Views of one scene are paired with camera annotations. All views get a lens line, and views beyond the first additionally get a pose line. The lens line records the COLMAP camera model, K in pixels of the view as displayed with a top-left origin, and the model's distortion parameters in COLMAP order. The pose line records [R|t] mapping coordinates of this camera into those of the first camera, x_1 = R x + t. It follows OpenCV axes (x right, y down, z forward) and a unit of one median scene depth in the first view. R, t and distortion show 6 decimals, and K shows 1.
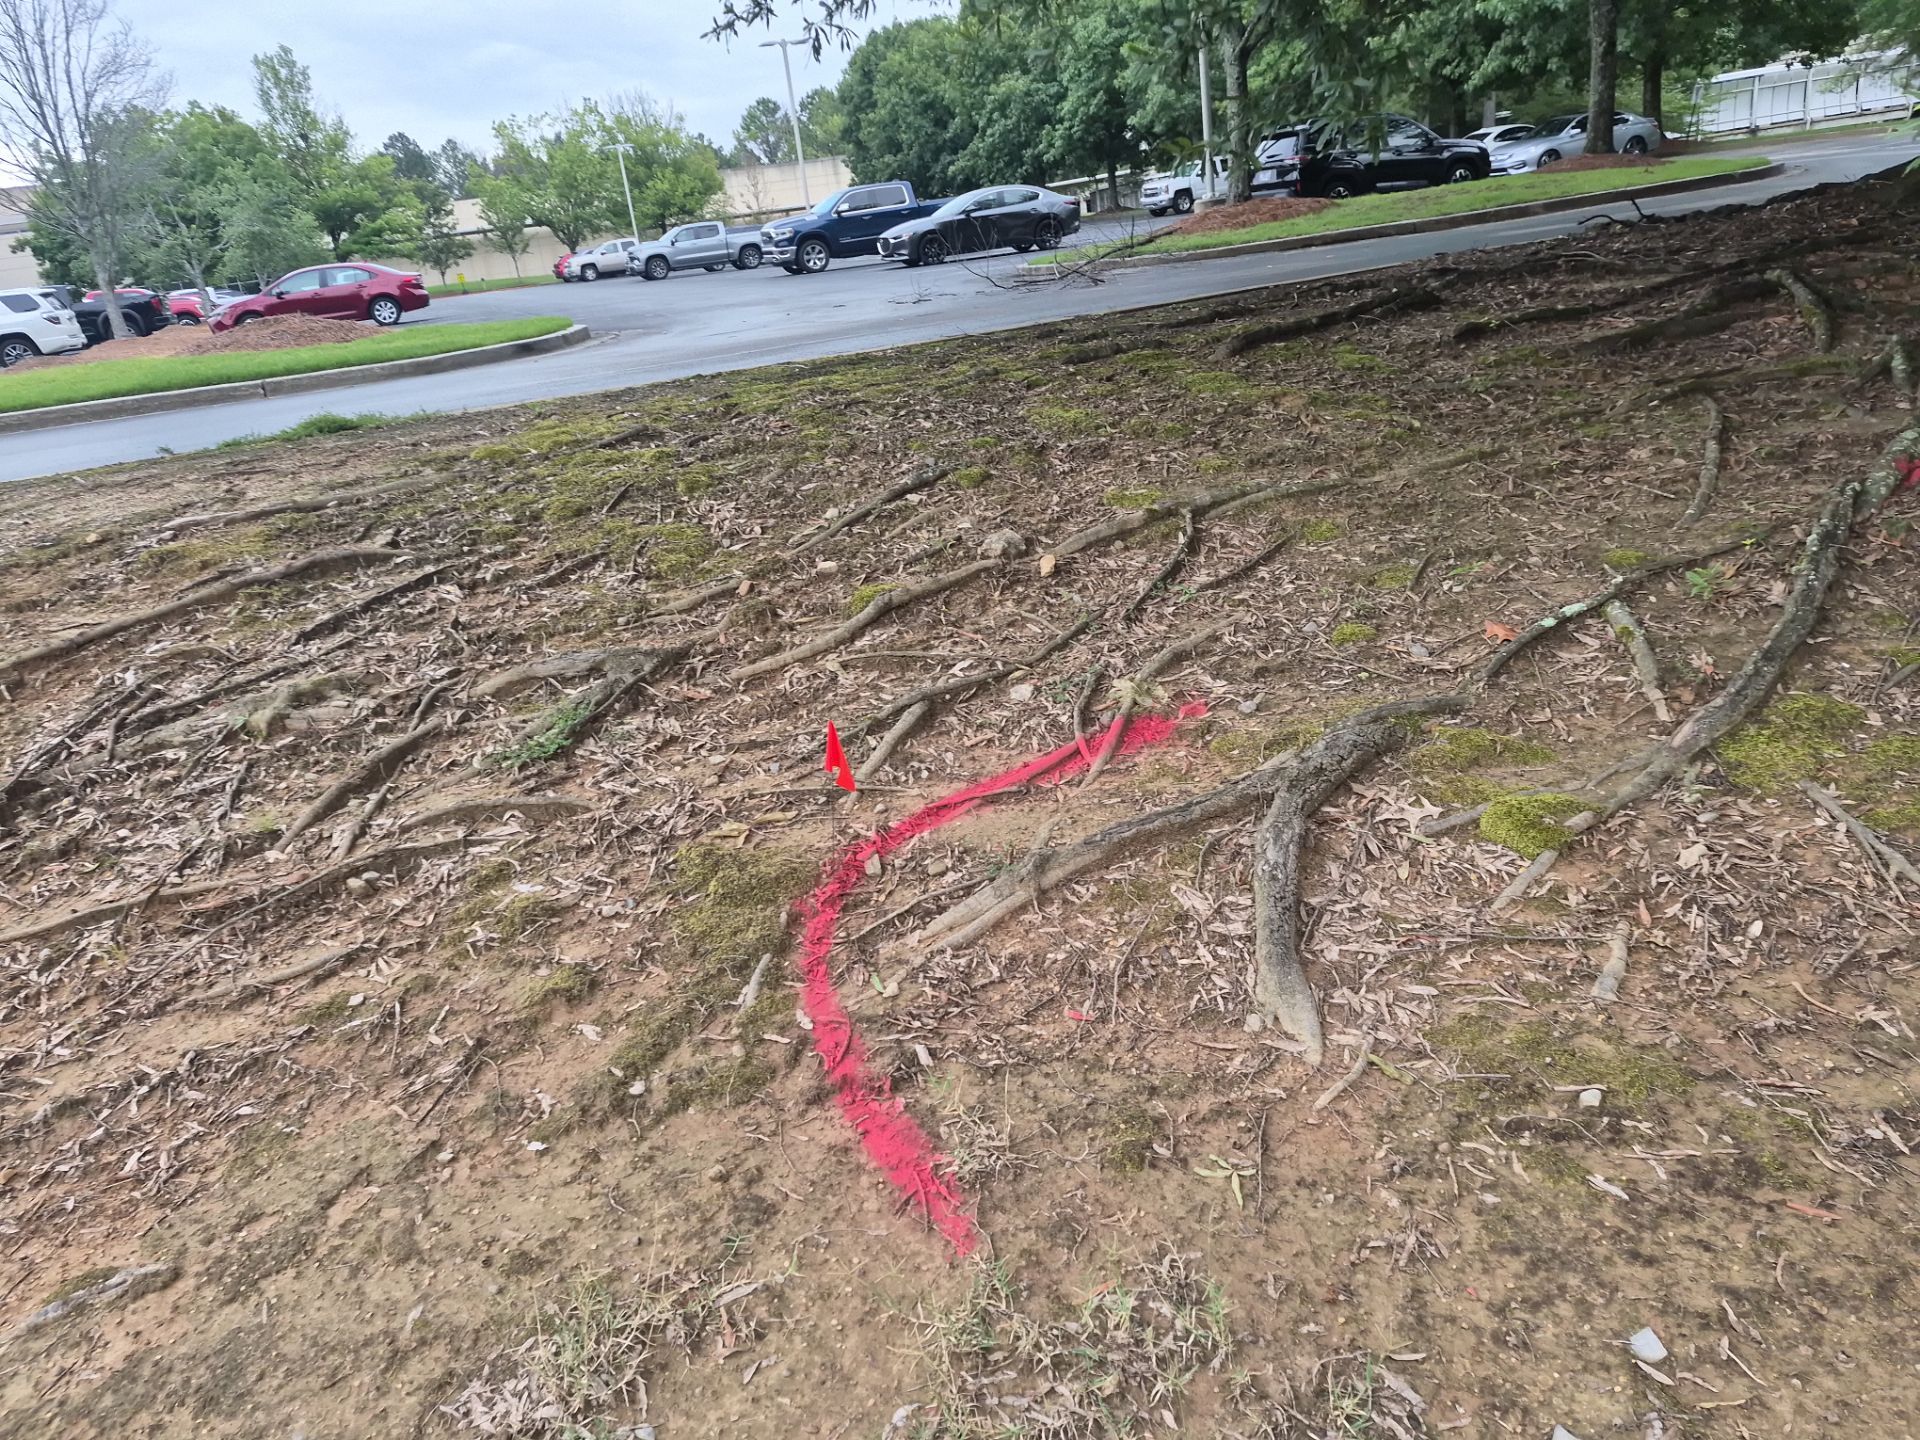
lens RADIAL K [[1345.9, 0, 966.9], [0, 1345.9, 705.8], [0, 0, 1]] dist [0.104731, -0.124261]
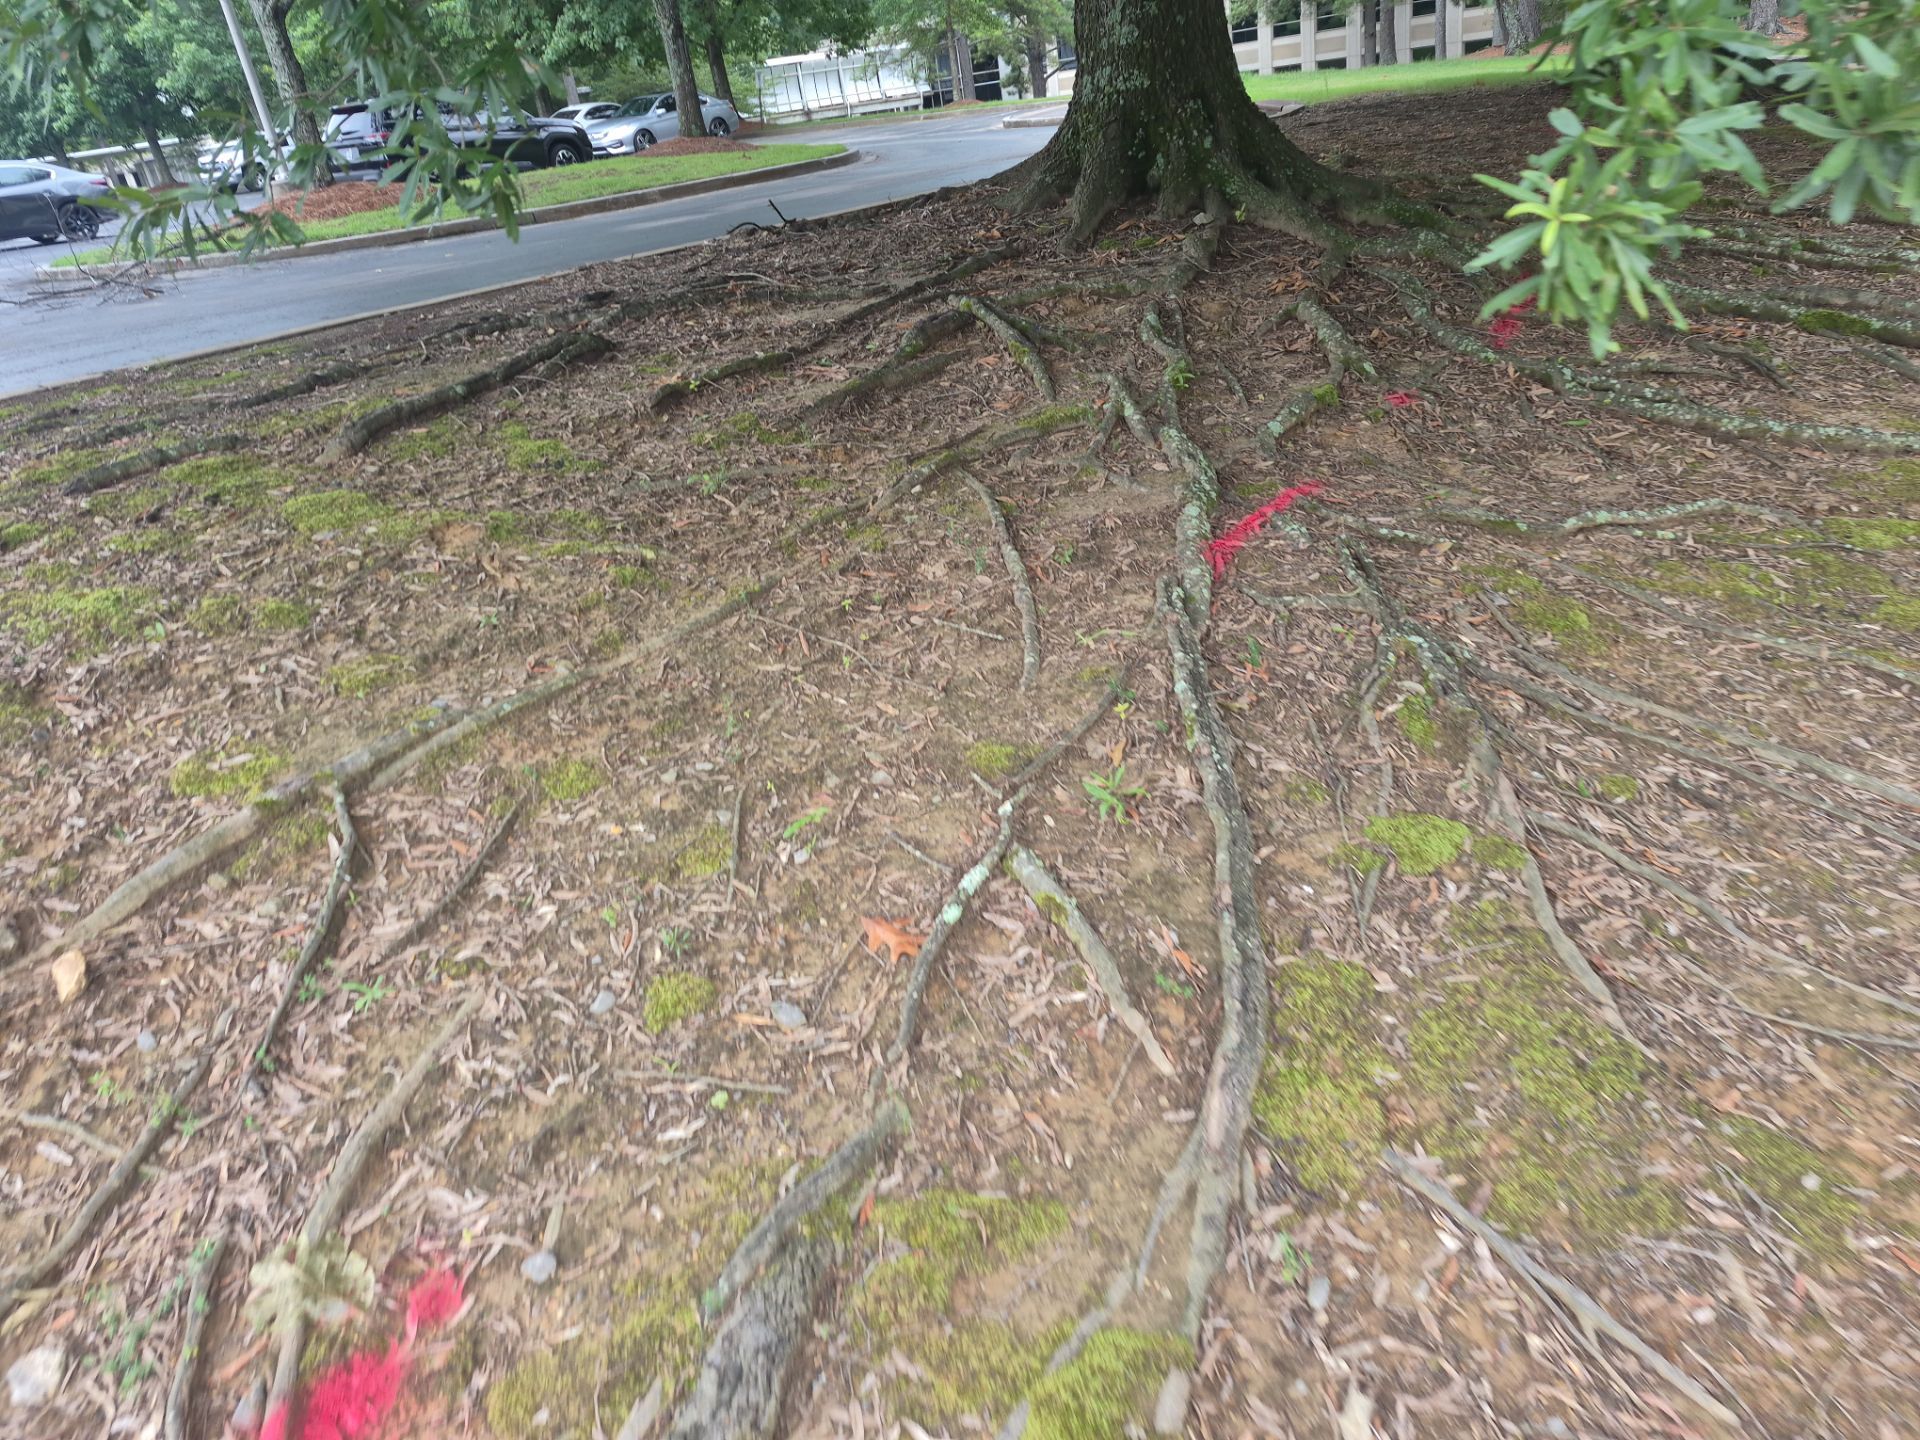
lens RADIAL K [[1345.9, 0, 966.9], [0, 1345.9, 705.8], [0, 0, 1]] dist [0.104731, -0.124261]
pose [[0.825734, -0.214503, 0.521681, 0.079610], [0.205543, 0.975705, 0.075847, -0.153757], [-0.525276, 0.044598, 0.849762, 0.315983]]
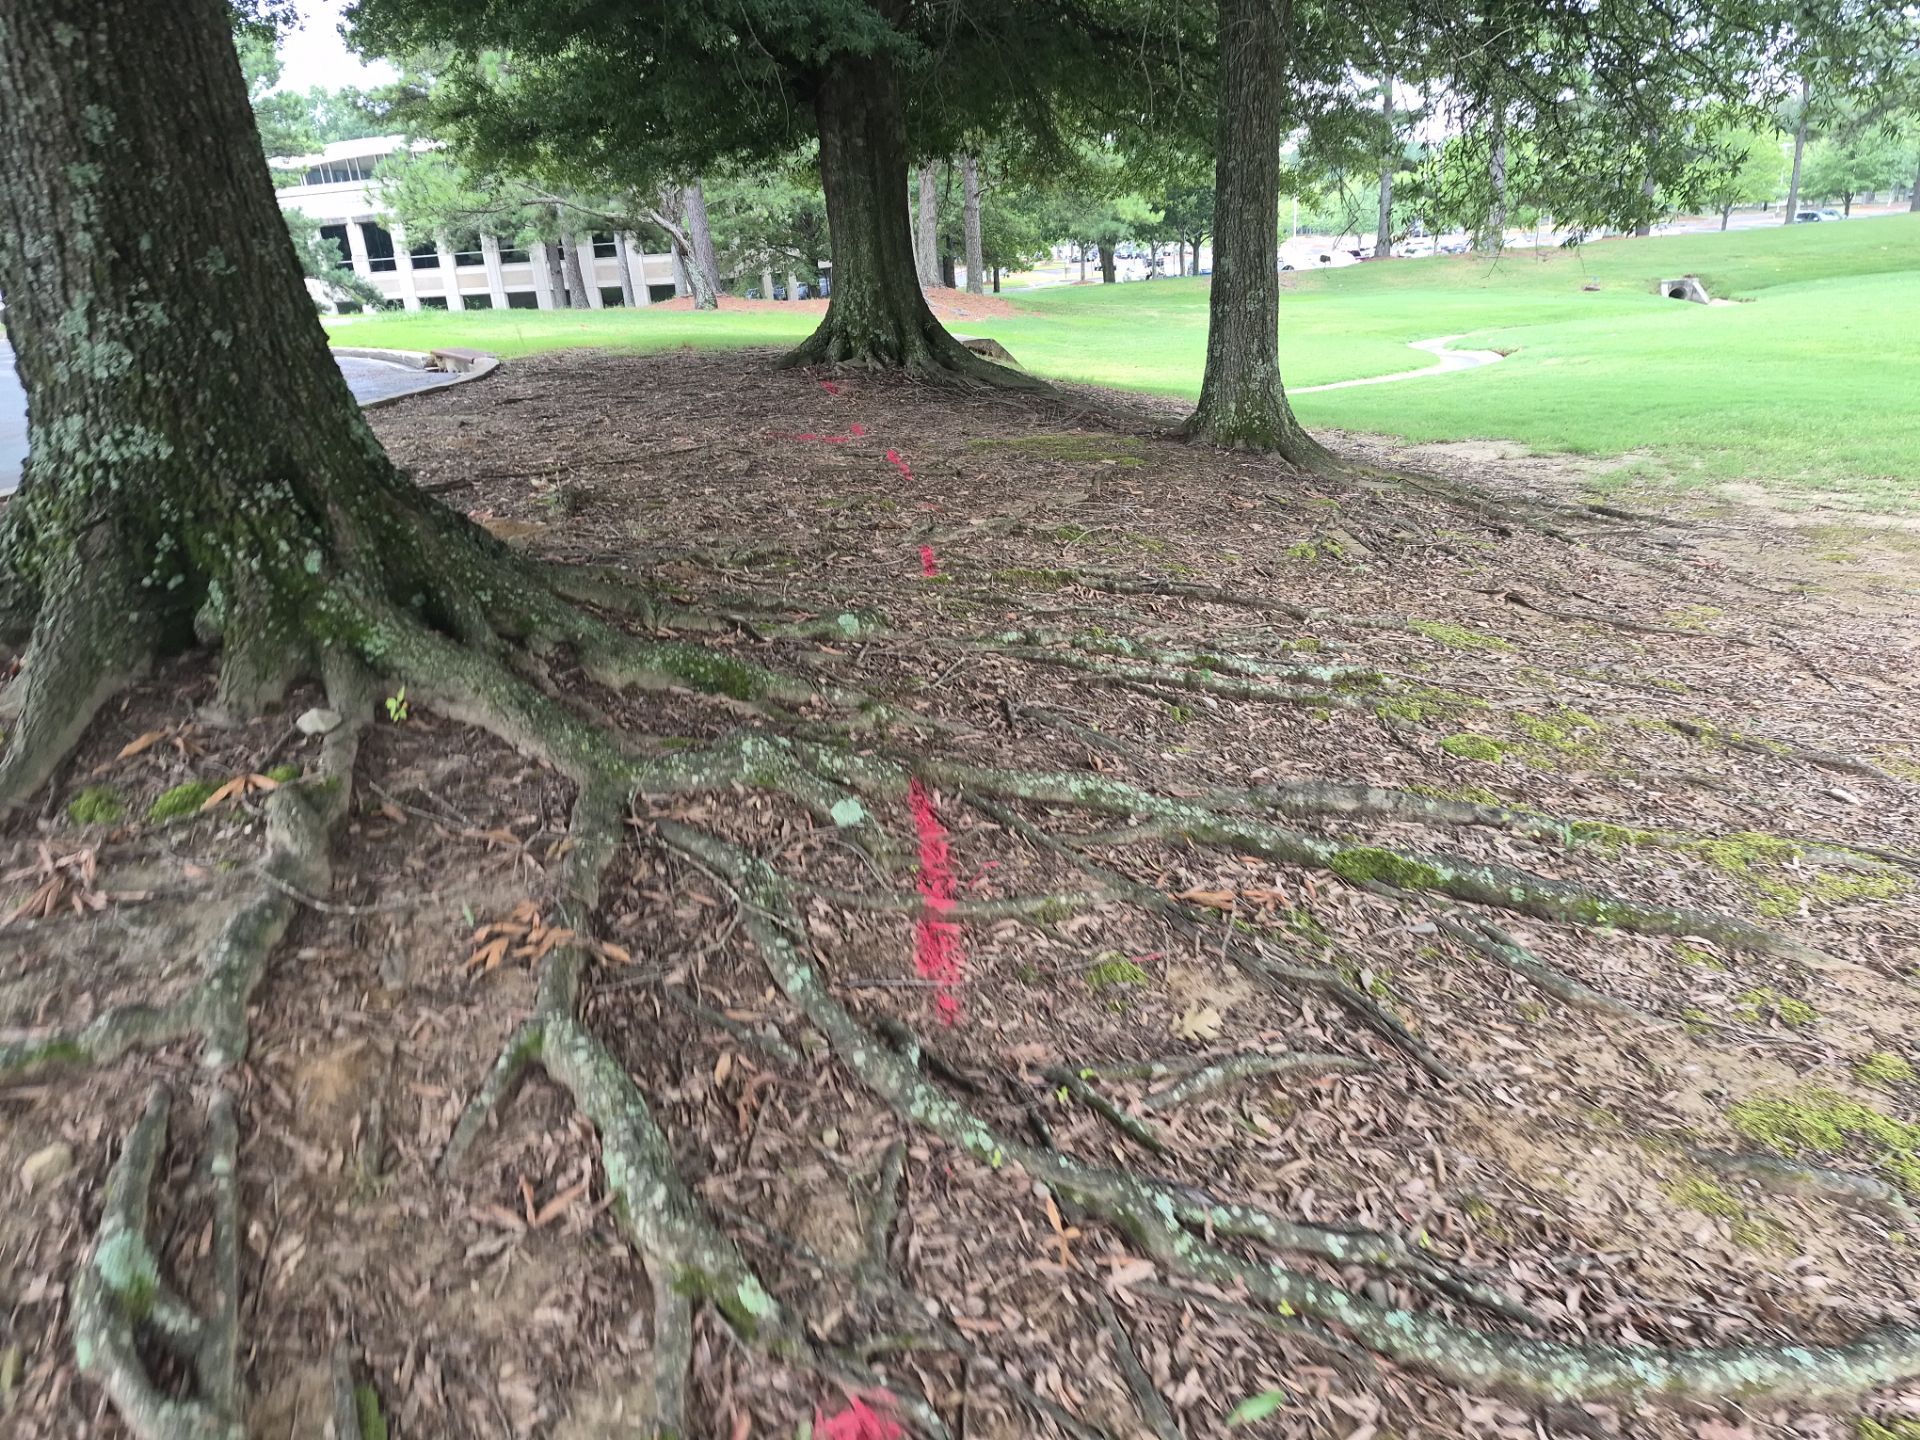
lens RADIAL K [[1321.2, 0, 966.4], [0, 1321.2, 737.4], [0, 0, 1]] dist [0.116685, -0.137292]
pose [[0.416283, -0.226118, 0.880670, 0.648796], [0.306329, 0.946836, 0.098308, -0.447802], [-0.856079, 0.228851, 0.463418, 0.753378]]
